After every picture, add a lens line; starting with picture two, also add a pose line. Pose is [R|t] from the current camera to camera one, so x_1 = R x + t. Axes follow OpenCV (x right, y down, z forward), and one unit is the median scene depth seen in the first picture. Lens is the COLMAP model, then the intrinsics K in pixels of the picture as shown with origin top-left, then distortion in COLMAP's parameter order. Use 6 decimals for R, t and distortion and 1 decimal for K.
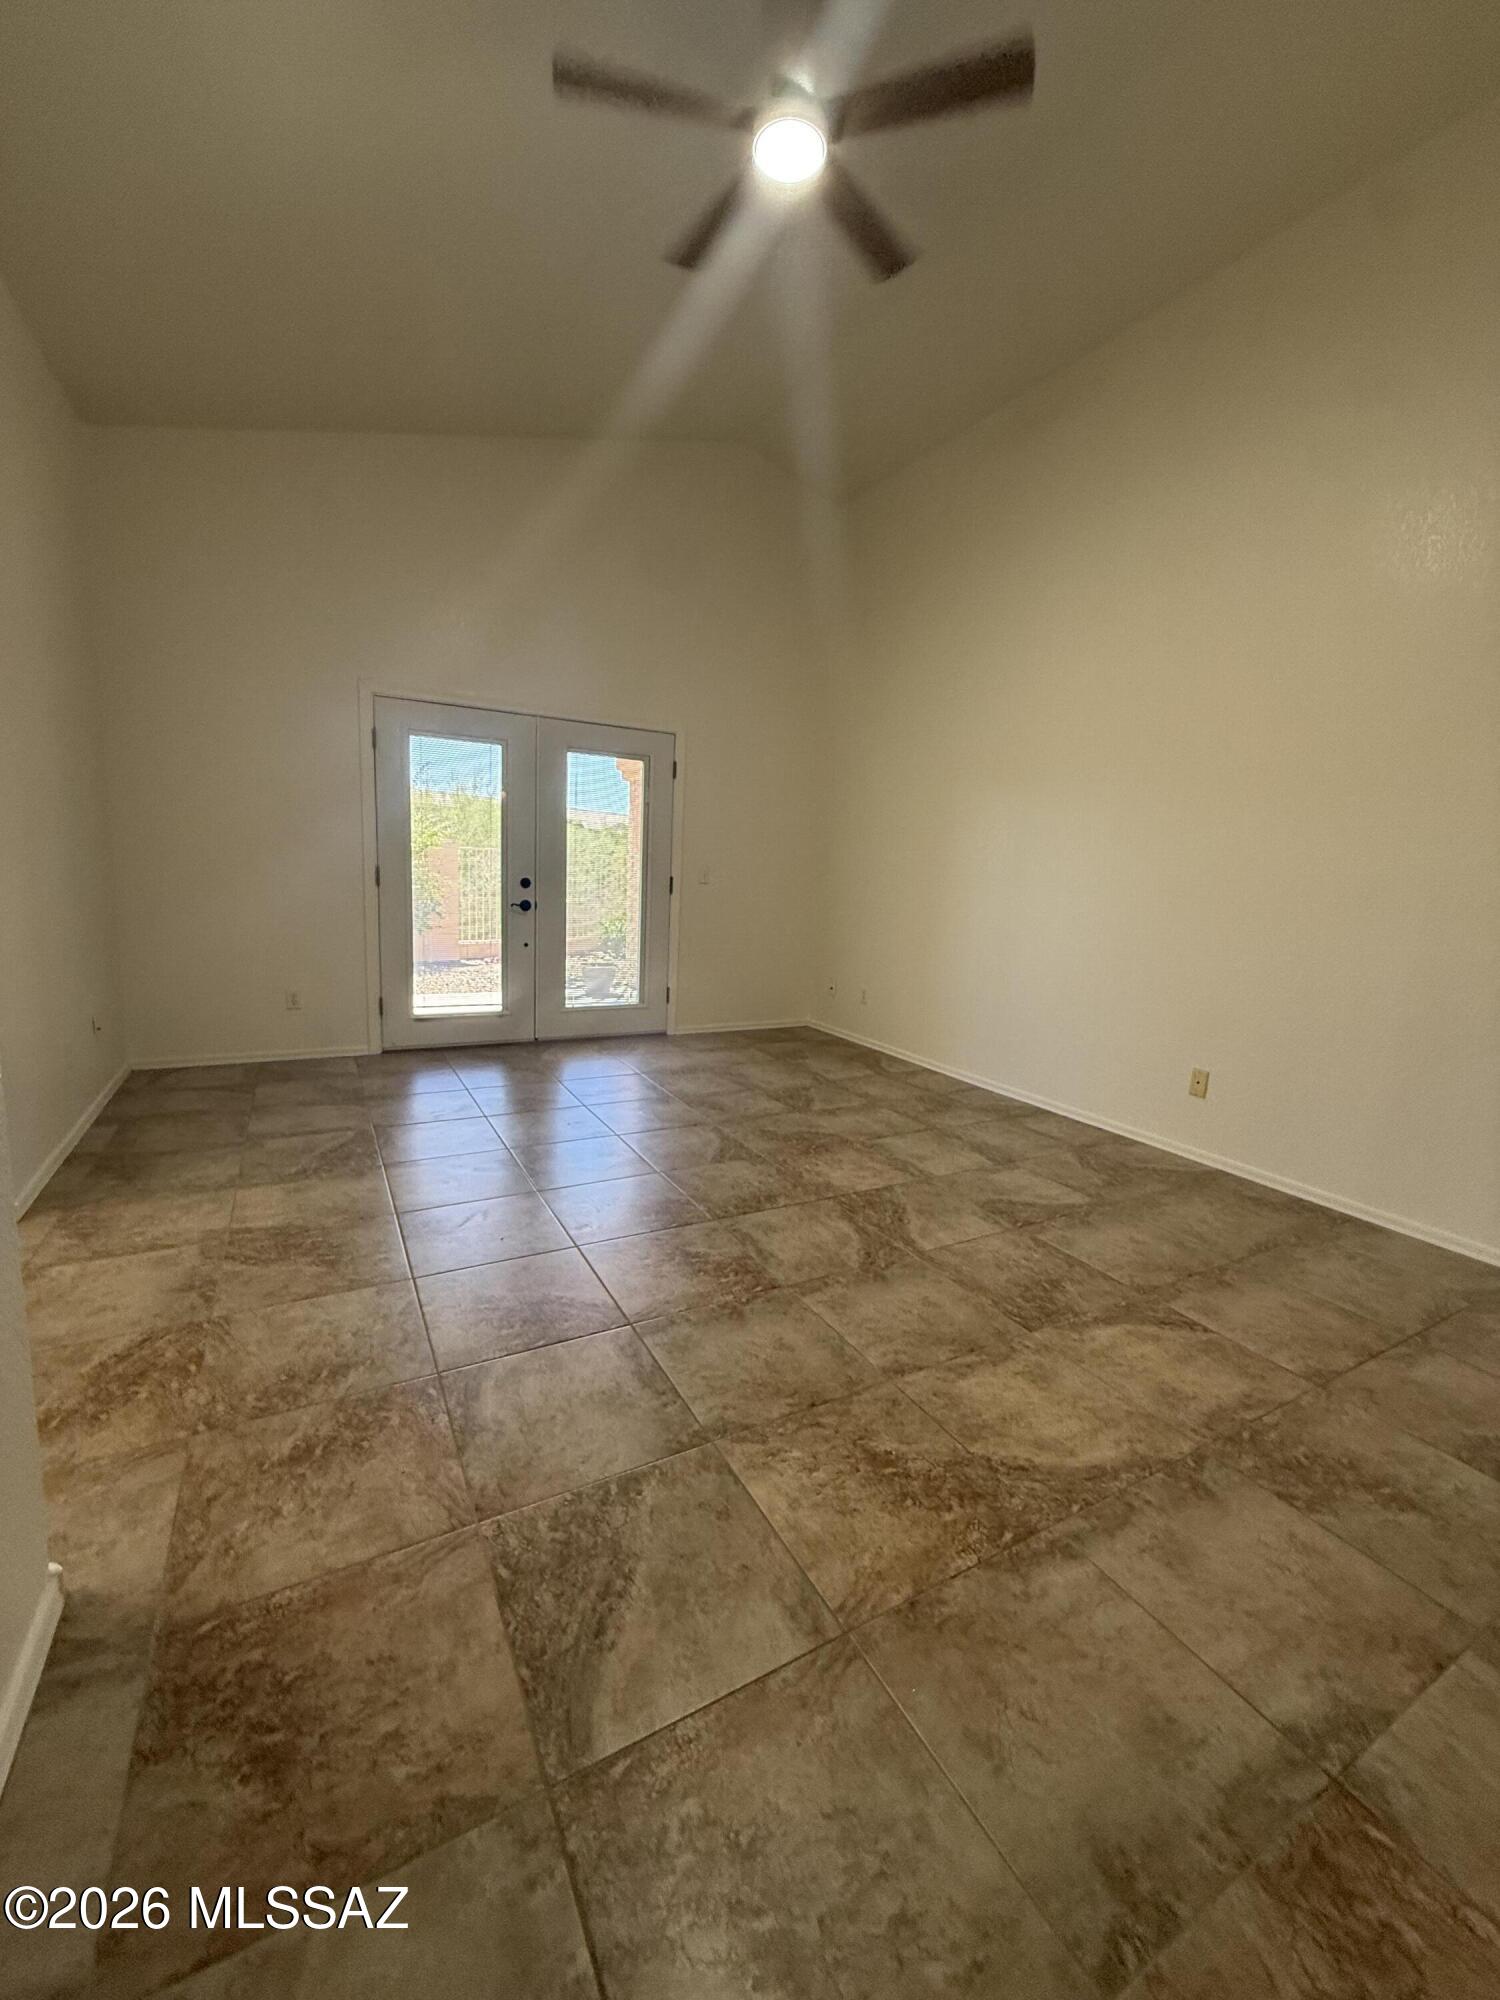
lens RADIAL K [[804.0, 0, 739.0], [0, 804.0, 997.0], [0, 0, 1]] dist [-0.000760, 0.000655]
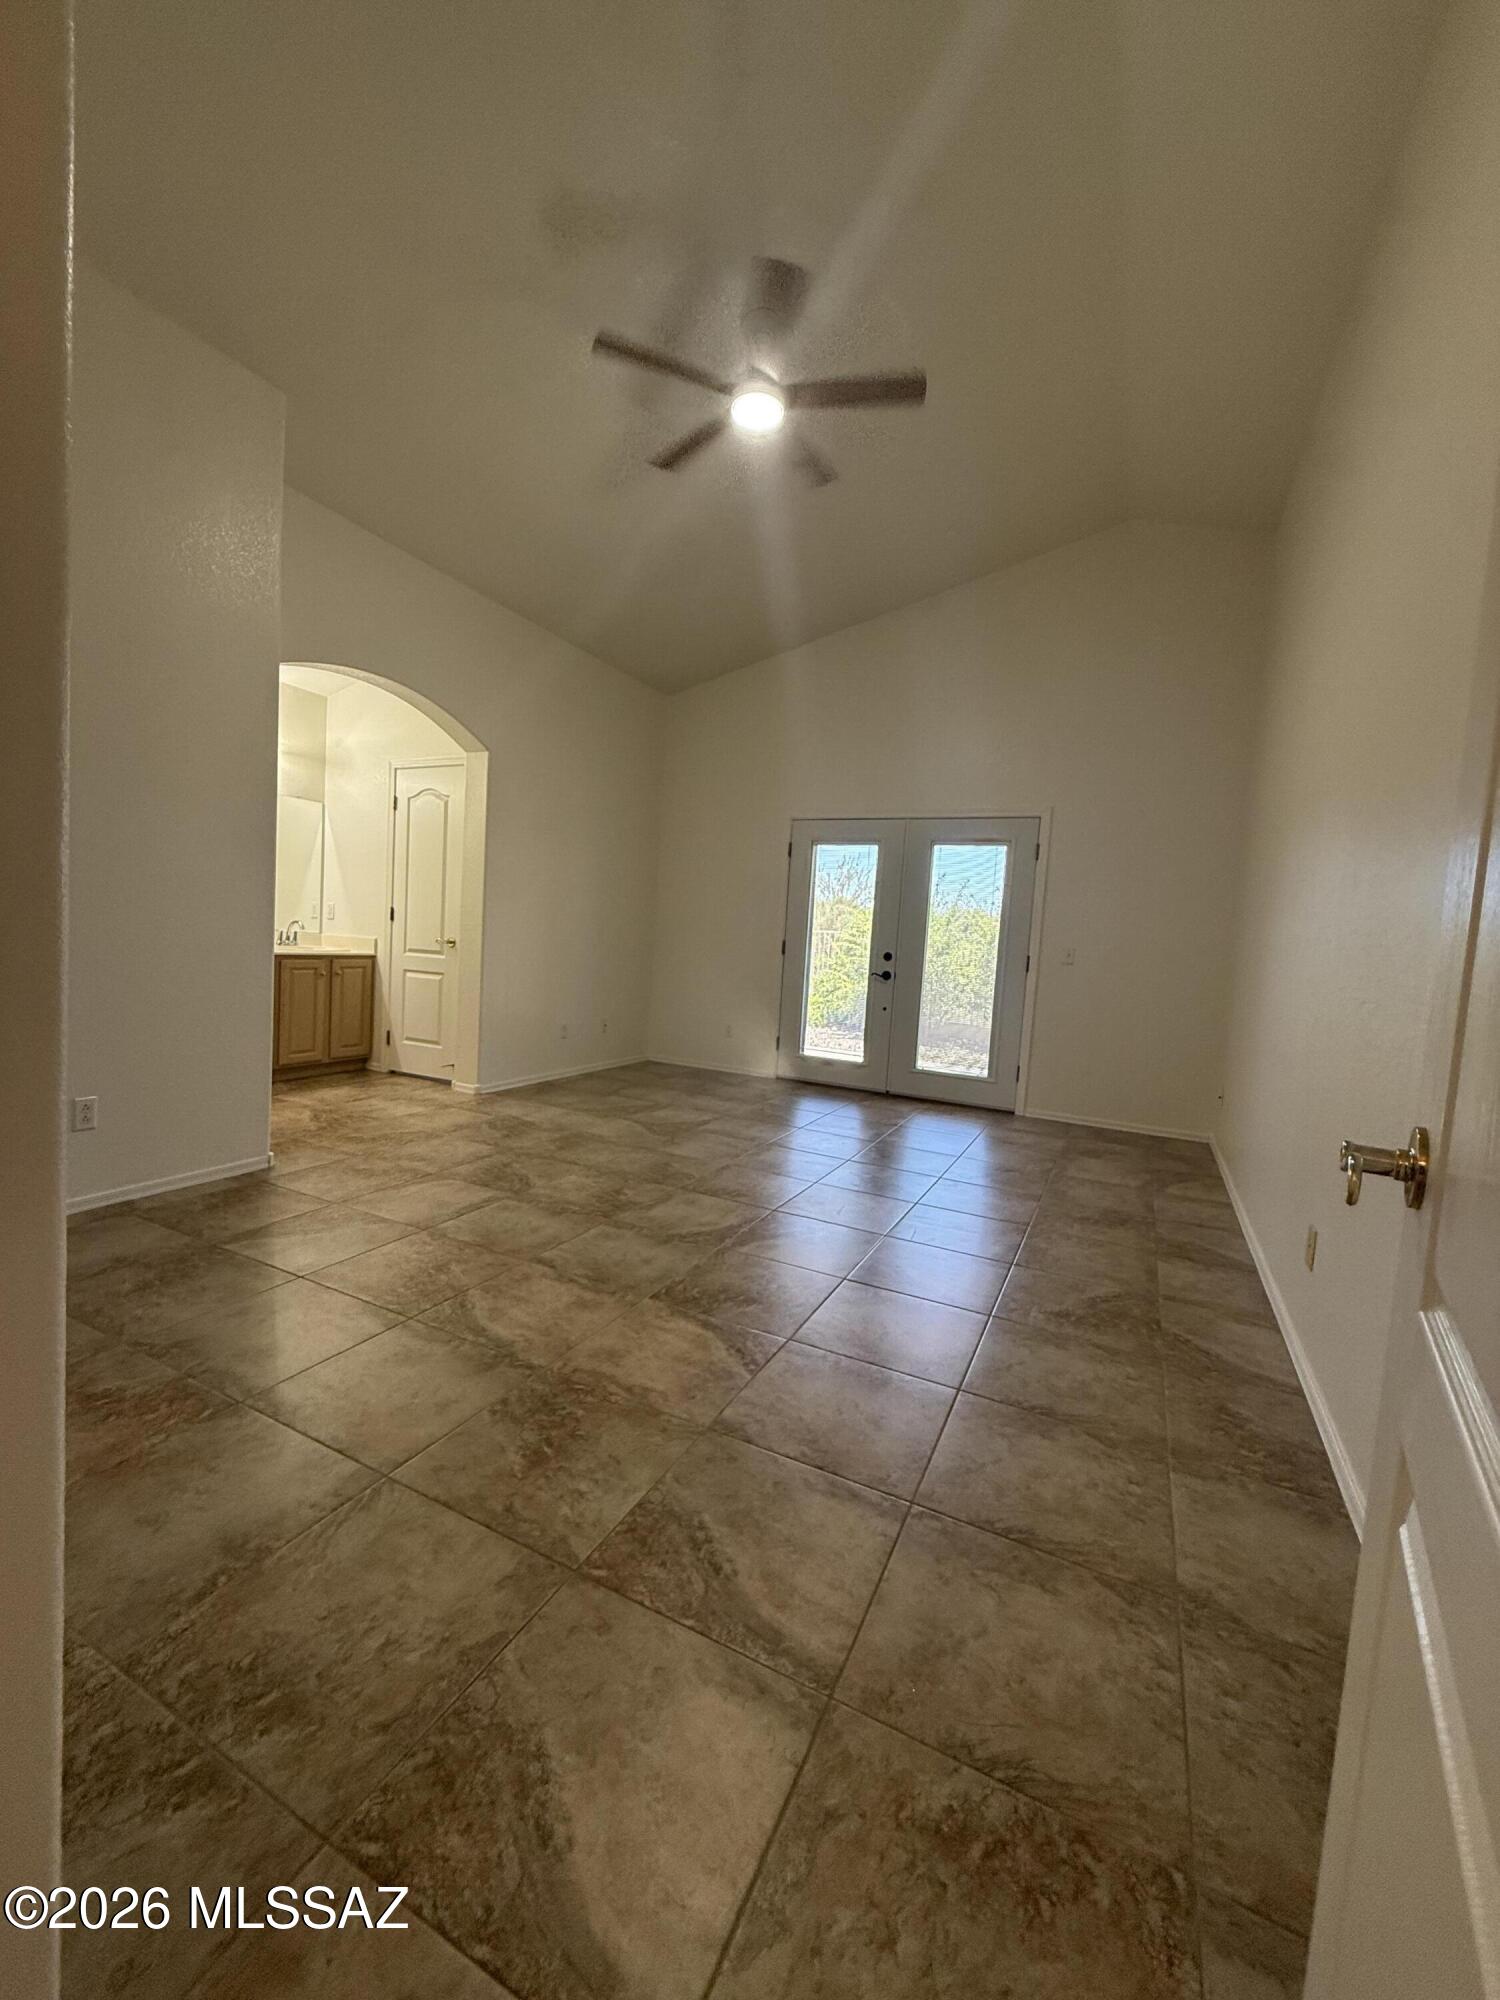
lens RADIAL K [[804.0, 0, 750.0], [0, 804.0, 1002.4], [0, 0, 1]] dist [-0.000760, 0.000655]
pose [[0.568976, 0.057913, -0.820313, 1.160854], [-0.167476, 0.984772, -0.046639, 0.027118], [0.805120, 0.163919, 0.570011, 0.336178]]
